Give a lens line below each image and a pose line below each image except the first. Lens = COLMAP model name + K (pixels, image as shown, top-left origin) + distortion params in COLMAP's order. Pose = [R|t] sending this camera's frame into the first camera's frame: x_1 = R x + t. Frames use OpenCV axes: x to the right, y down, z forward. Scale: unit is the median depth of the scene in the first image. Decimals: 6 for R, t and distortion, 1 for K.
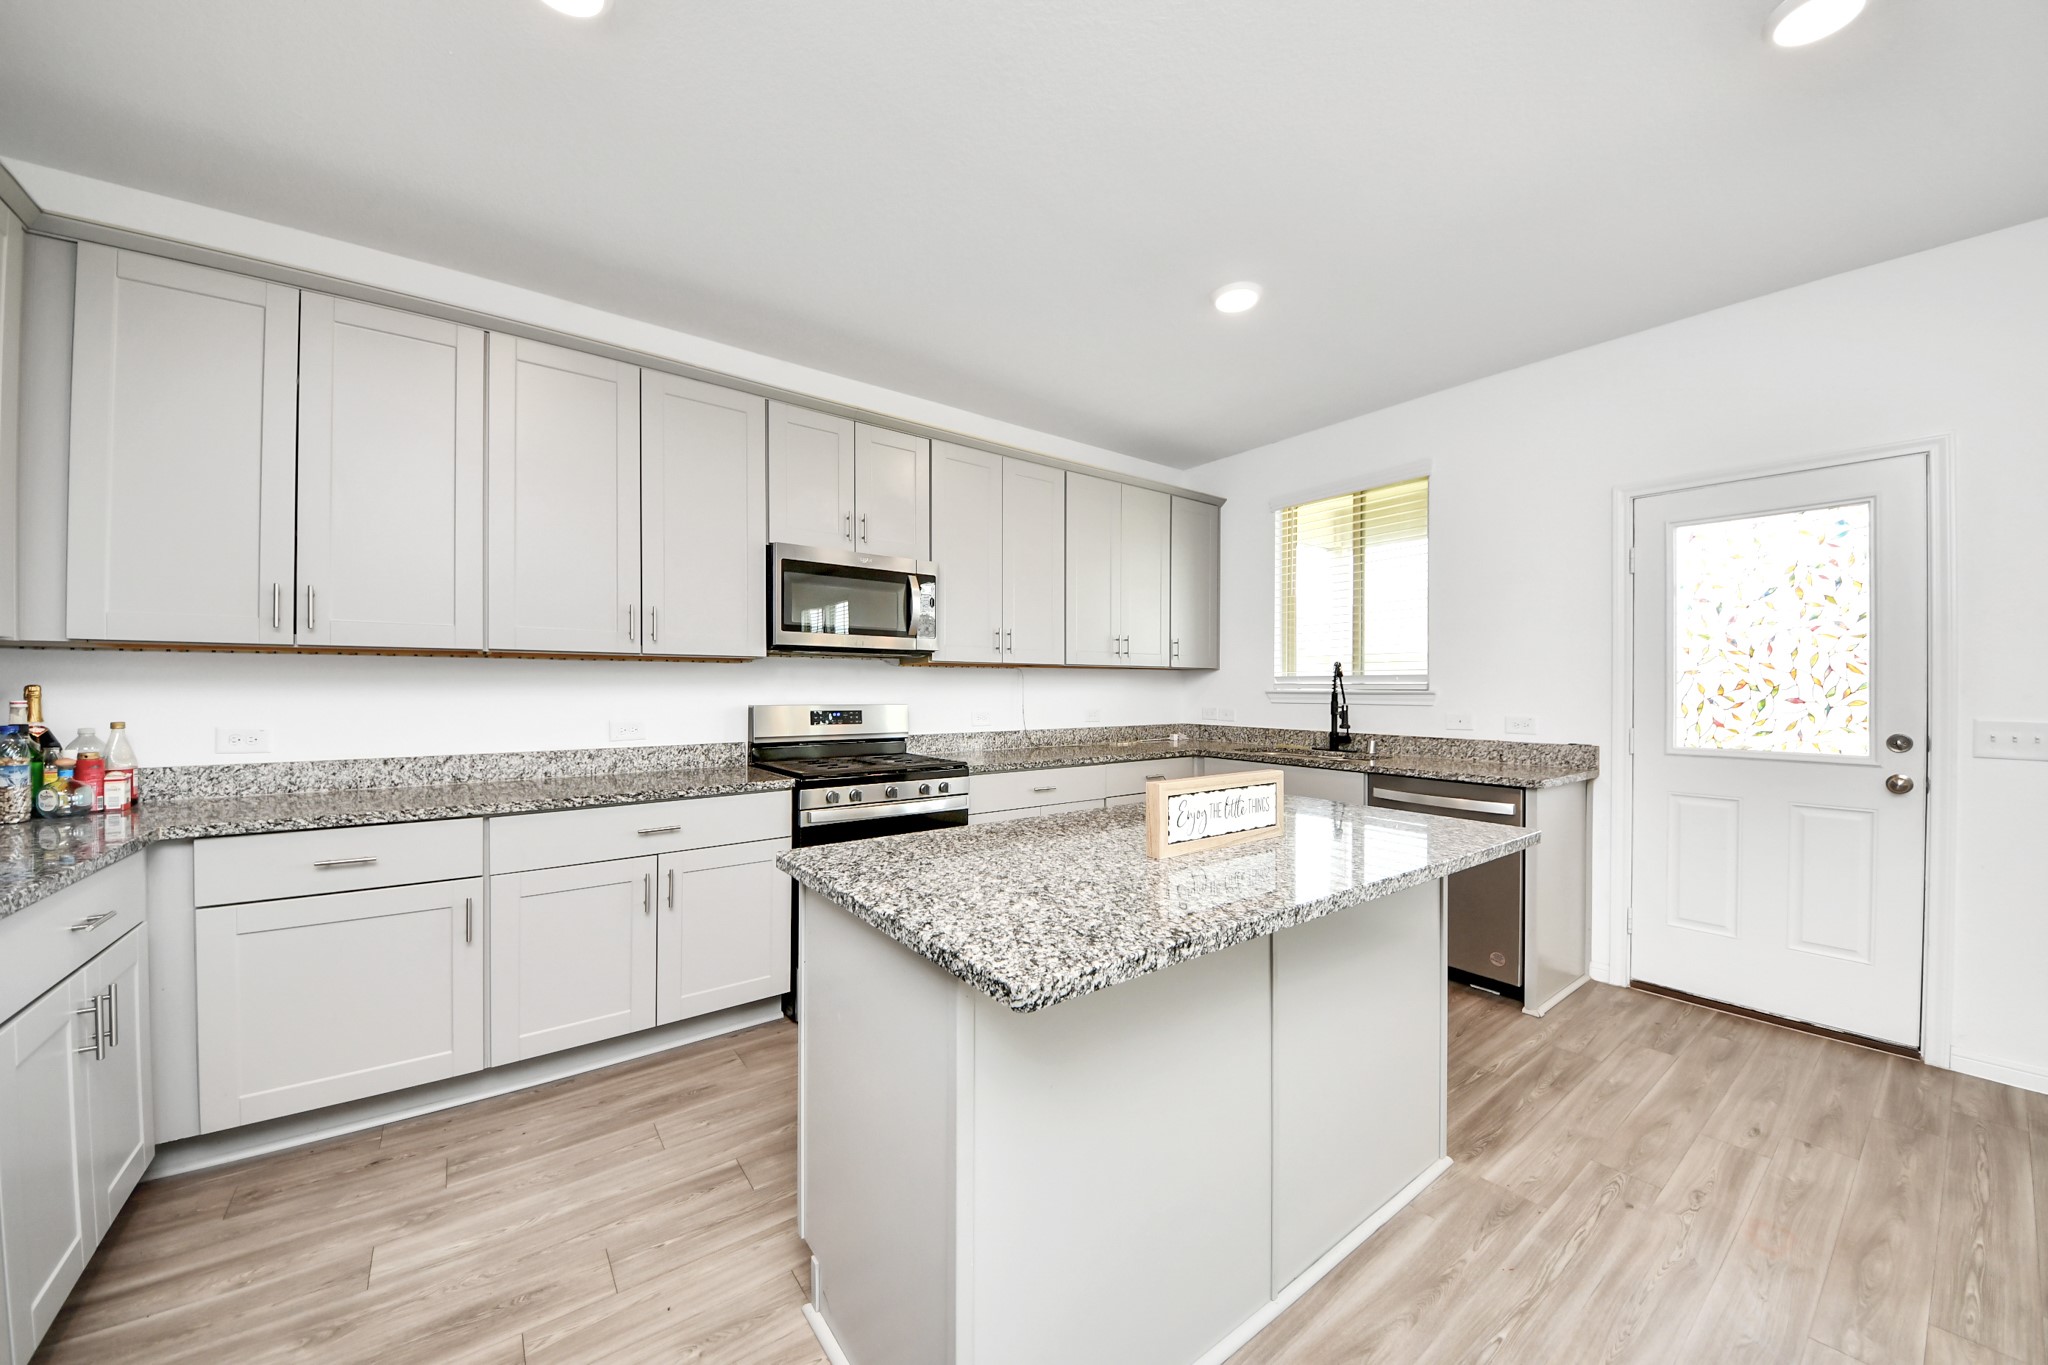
lens RADIAL K [[728.8, 0, 1014.1], [0, 728.8, 681.8], [0, 0, 1]] dist [0.001280, 0.000064]
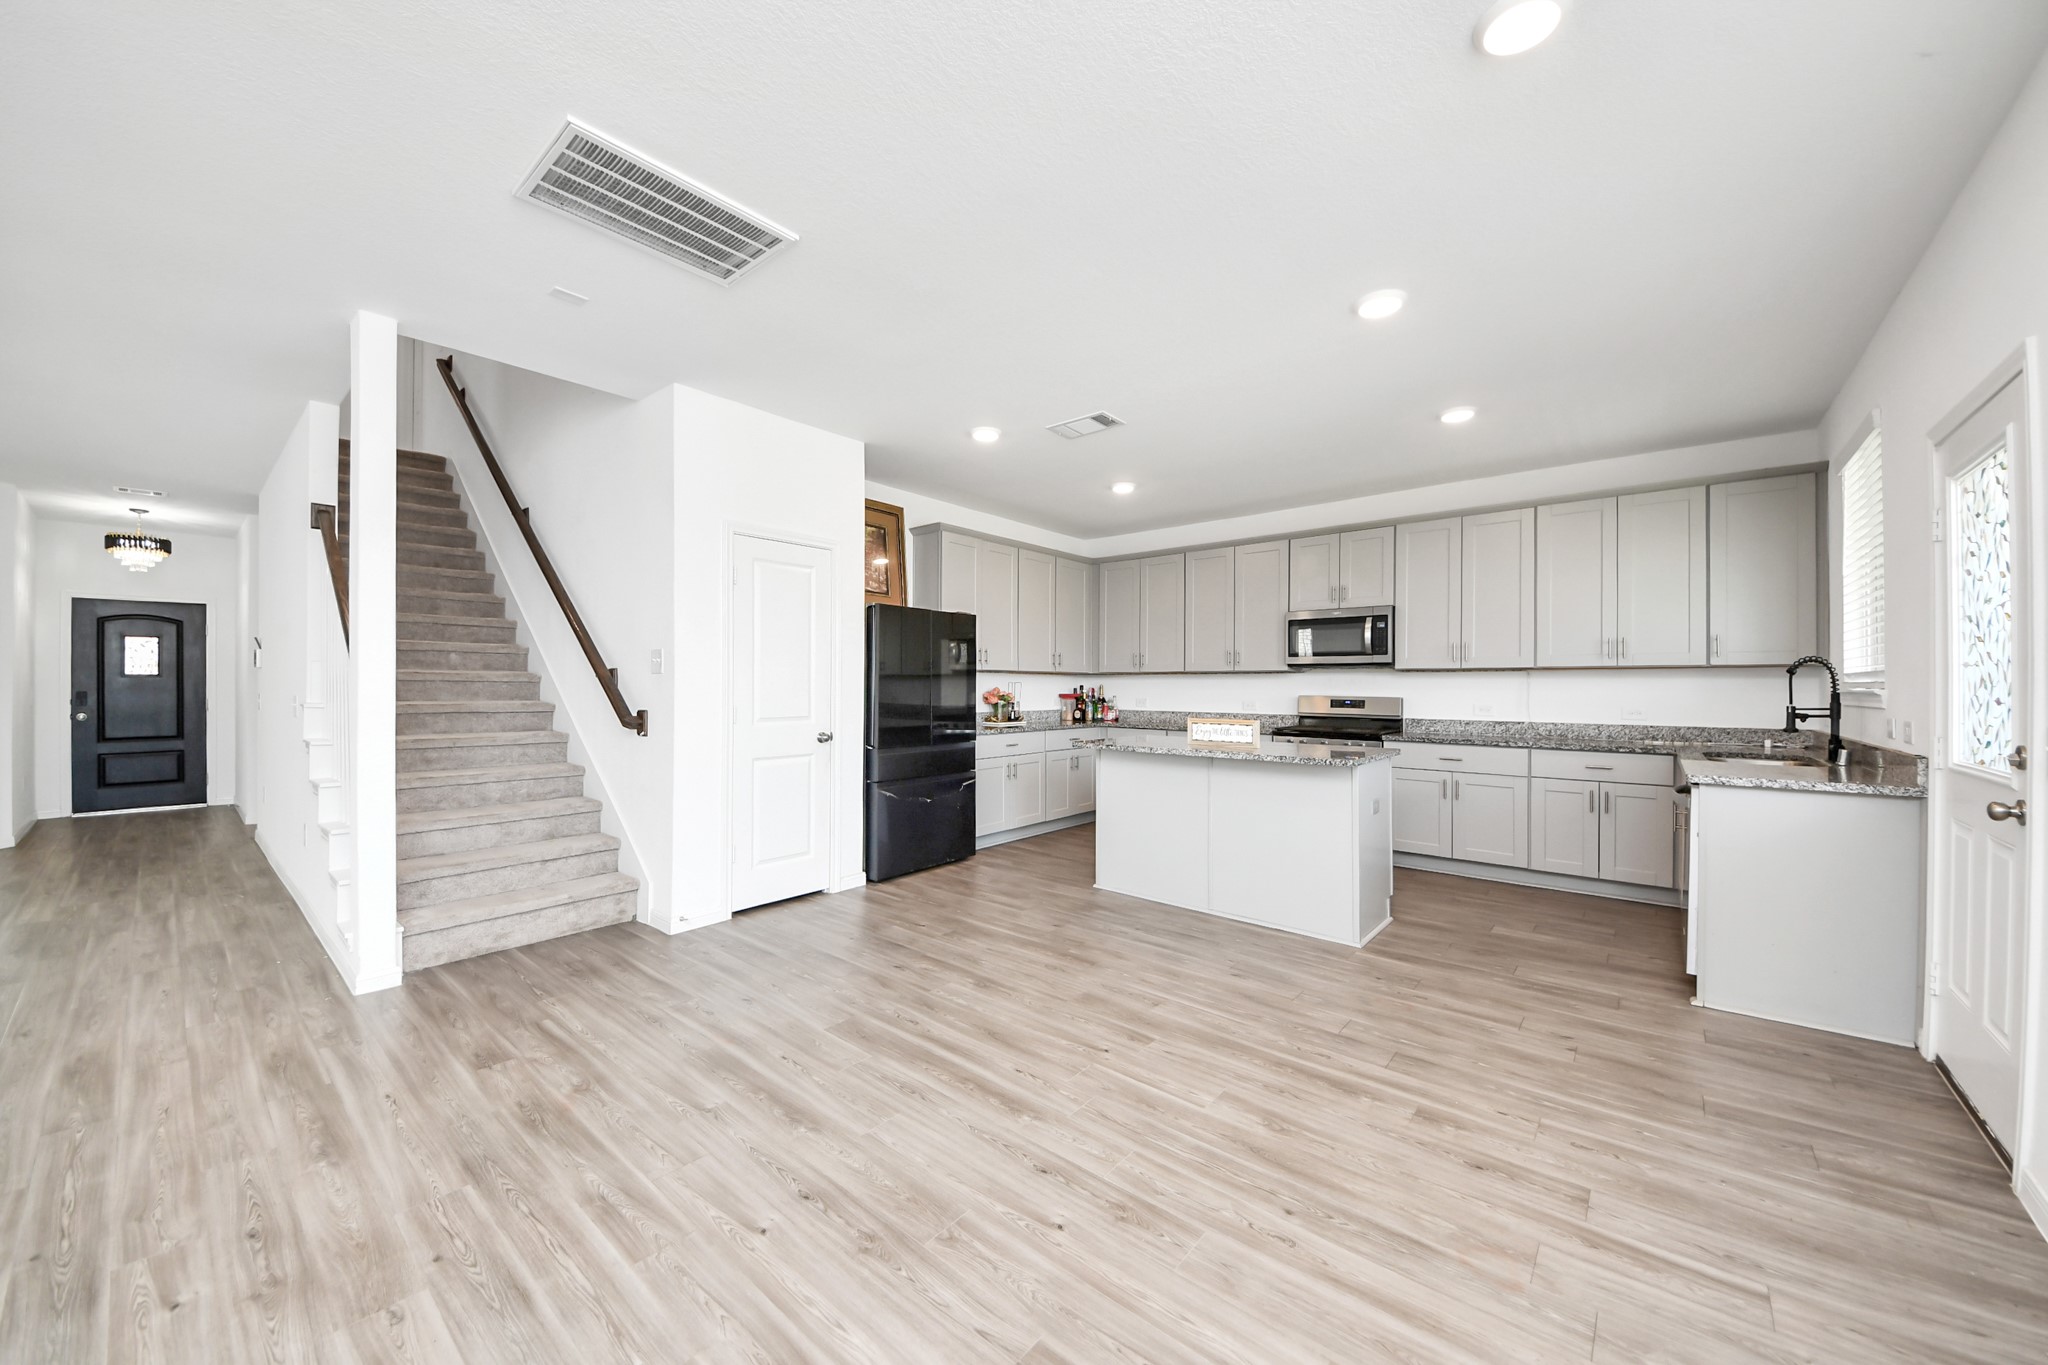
lens RADIAL K [[732.4, 0, 1026.4], [0, 732.4, 689.5], [0, 0, 1]] dist [0.000761, -0.006016]
pose [[0.227308, 0.000272, -0.973823, 1.318759], [-0.002035, 0.999998, -0.000195, 0.018790], [0.973821, 0.002026, 0.227308, -0.118930]]
